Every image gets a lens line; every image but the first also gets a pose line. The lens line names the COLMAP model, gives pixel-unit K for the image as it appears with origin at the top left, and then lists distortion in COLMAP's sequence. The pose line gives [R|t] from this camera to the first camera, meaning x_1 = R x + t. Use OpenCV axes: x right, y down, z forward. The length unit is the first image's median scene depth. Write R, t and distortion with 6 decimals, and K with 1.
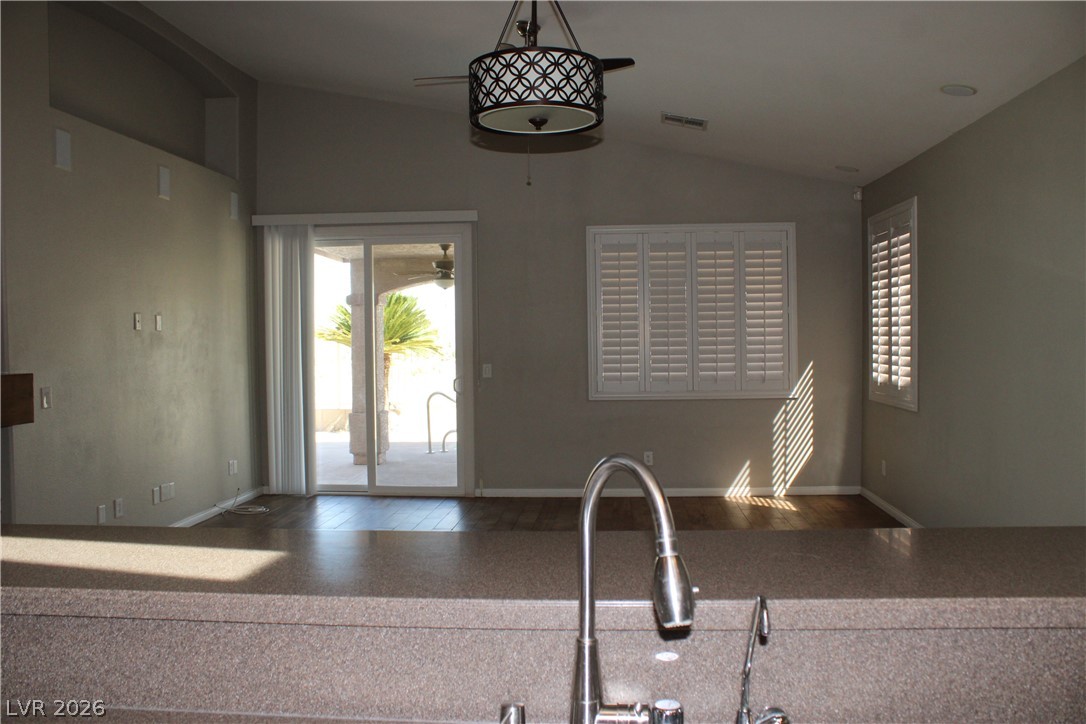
lens RADIAL K [[912.0, 0, 543.0], [0, 912.0, 362.0], [0, 0, 1]] dist [-0.162176, 0.150399]
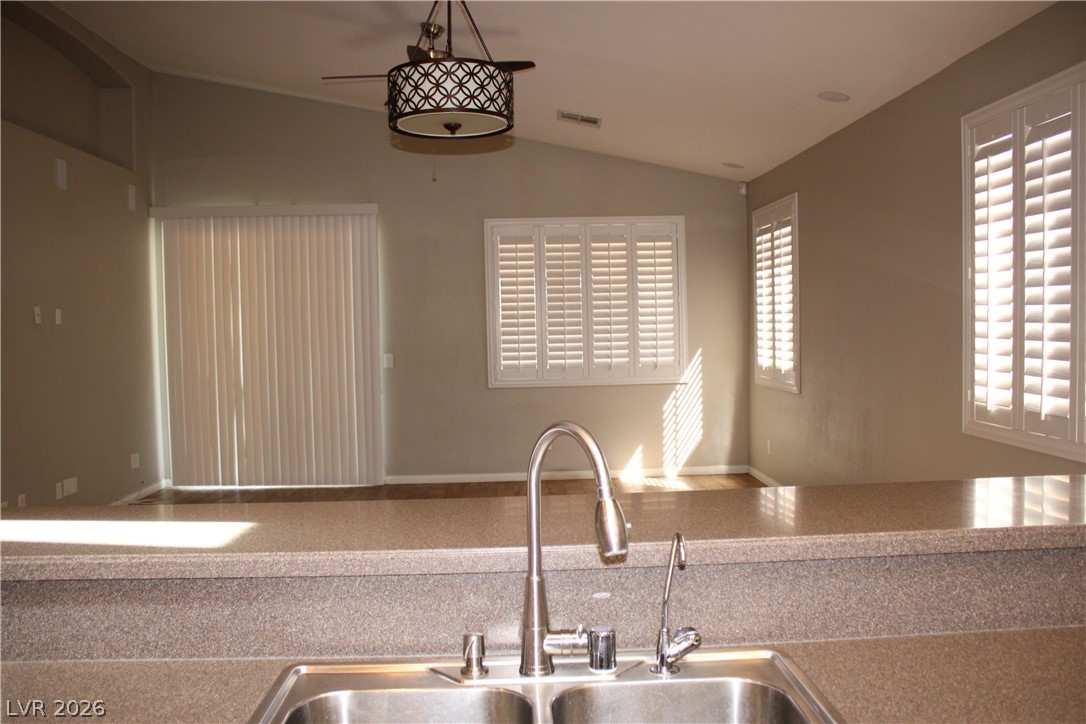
lens RADIAL K [[912.0, 0, 543.0], [0, 912.0, 362.0], [0, 0, 1]] dist [-0.162176, 0.150399]
pose [[0.992644, -0.013878, 0.120270, -0.056962], [0.012562, 0.999853, 0.011690, 0.004187], [-0.120414, -0.010093, 0.992672, -0.140457]]
